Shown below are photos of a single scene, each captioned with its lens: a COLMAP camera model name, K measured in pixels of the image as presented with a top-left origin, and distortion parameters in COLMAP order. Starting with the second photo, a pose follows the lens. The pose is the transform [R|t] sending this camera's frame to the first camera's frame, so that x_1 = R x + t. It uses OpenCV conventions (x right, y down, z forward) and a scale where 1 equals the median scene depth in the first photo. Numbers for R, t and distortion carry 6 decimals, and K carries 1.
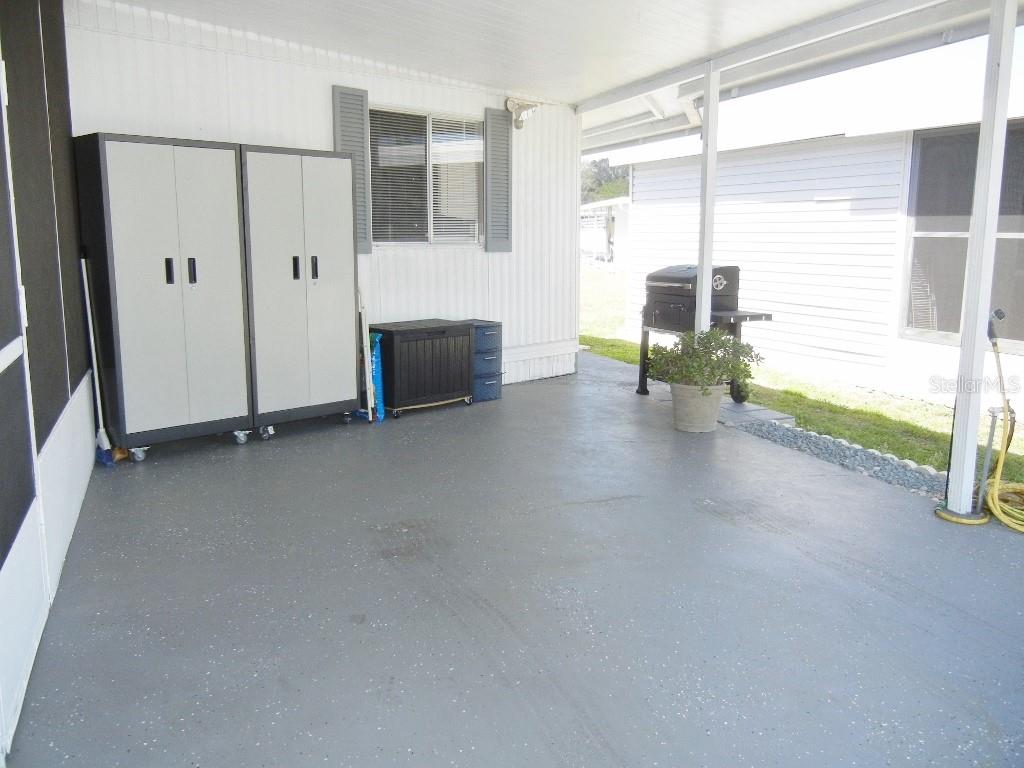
lens RADIAL K [[872.4, 0, 509.0], [0, 872.4, 379.7], [0, 0, 1]] dist [-0.016760, 0.026310]
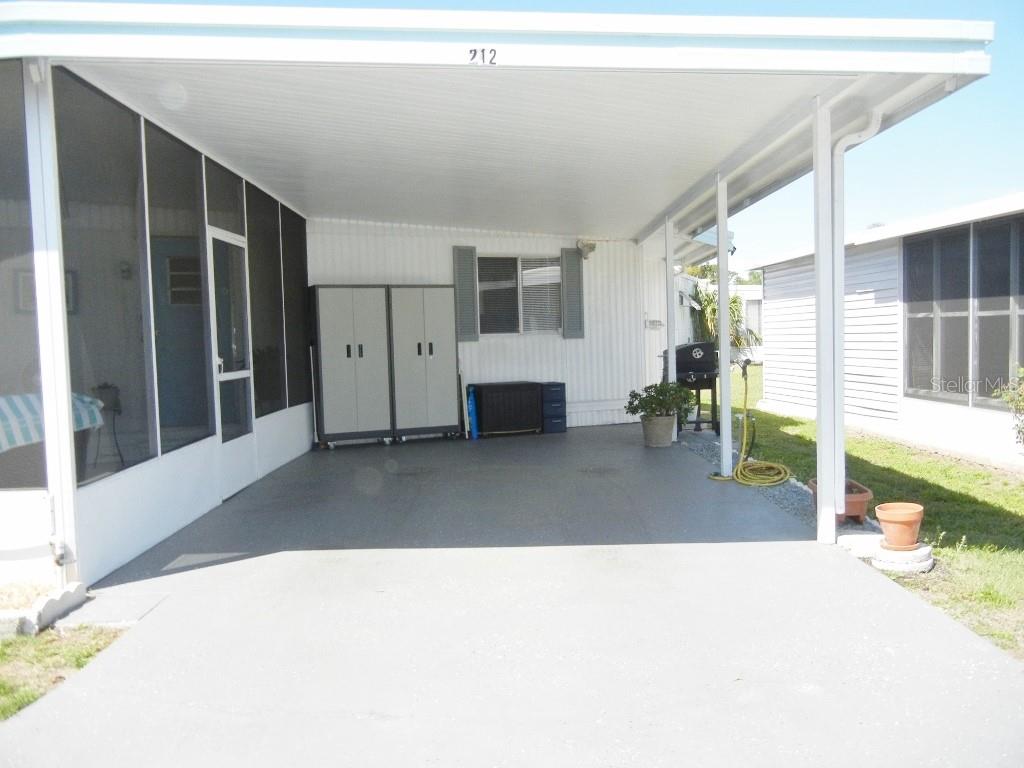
lens RADIAL K [[872.4, 0, 514.0], [0, 872.4, 388.0], [0, 0, 1]] dist [-0.016760, 0.026310]
pose [[0.931140, -0.011609, -0.364476, 0.531519], [-0.026927, 0.994576, -0.100468, 0.114348], [0.363666, 0.103364, 0.925777, -0.531471]]
